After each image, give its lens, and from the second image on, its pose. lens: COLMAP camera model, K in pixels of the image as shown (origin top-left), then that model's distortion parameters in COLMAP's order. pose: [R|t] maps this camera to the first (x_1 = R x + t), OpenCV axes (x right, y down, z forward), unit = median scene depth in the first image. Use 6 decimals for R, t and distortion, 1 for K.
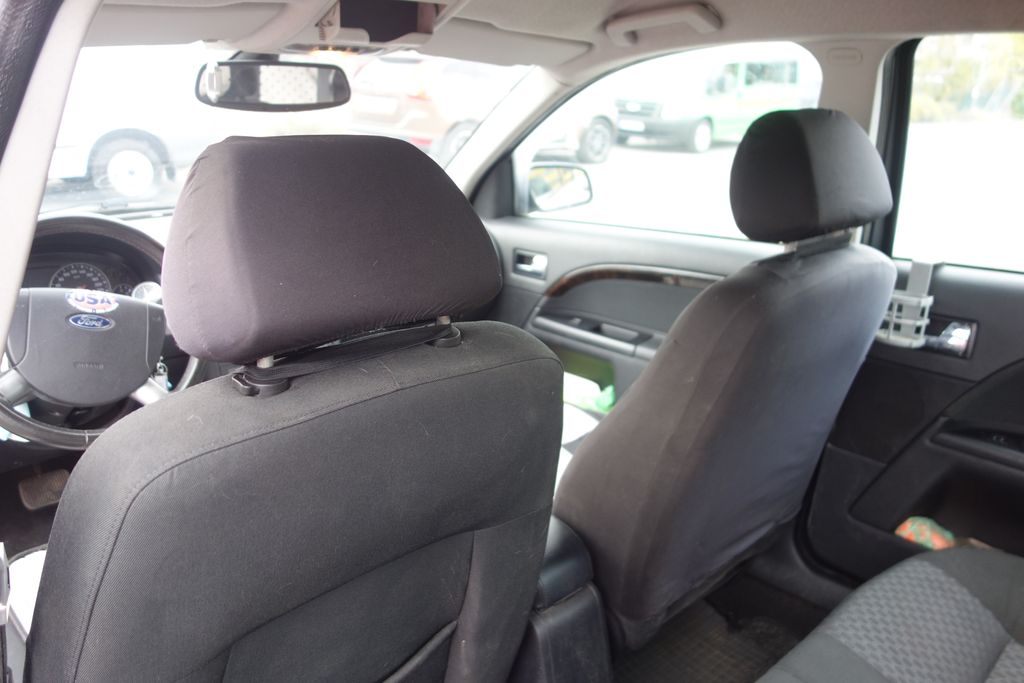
lens RADIAL K [[814.4, 0, 512.0], [0, 814.4, 341.5], [0, 0, 1]] dist [-0.002116, 0.003807]
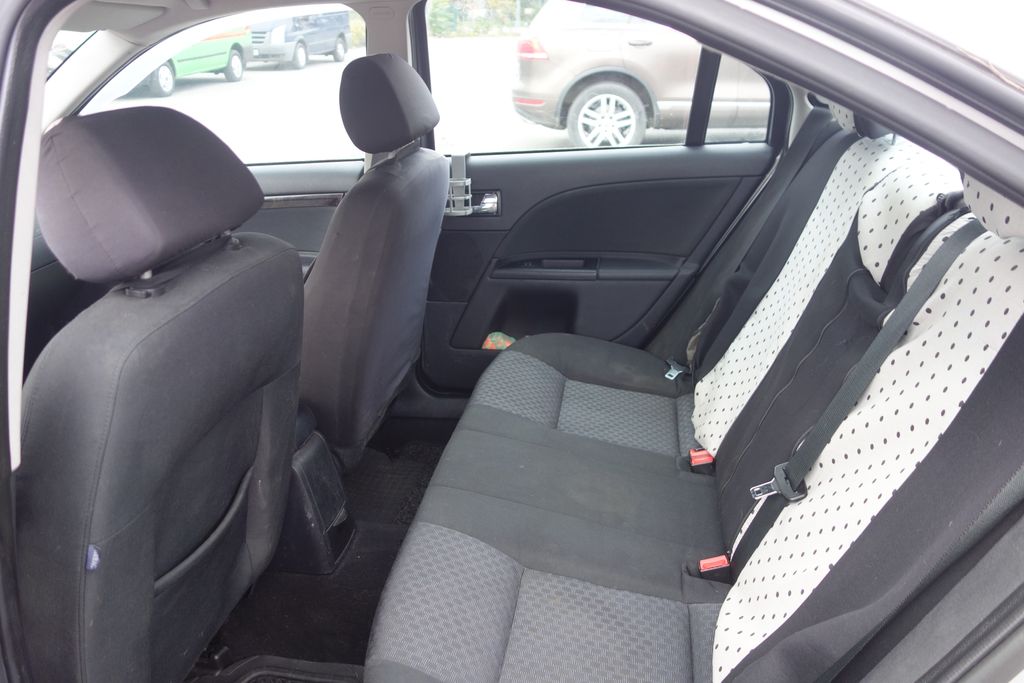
lens RADIAL K [[753.5, 0, 512.0], [0, 753.5, 341.5], [0, 0, 1]] dist [0.002224, 0.001258]
pose [[0.813425, -0.278236, 0.510807, -0.212075], [0.229179, 0.960442, 0.158200, 0.032776], [-0.534618, -0.011618, 0.845014, -0.197984]]
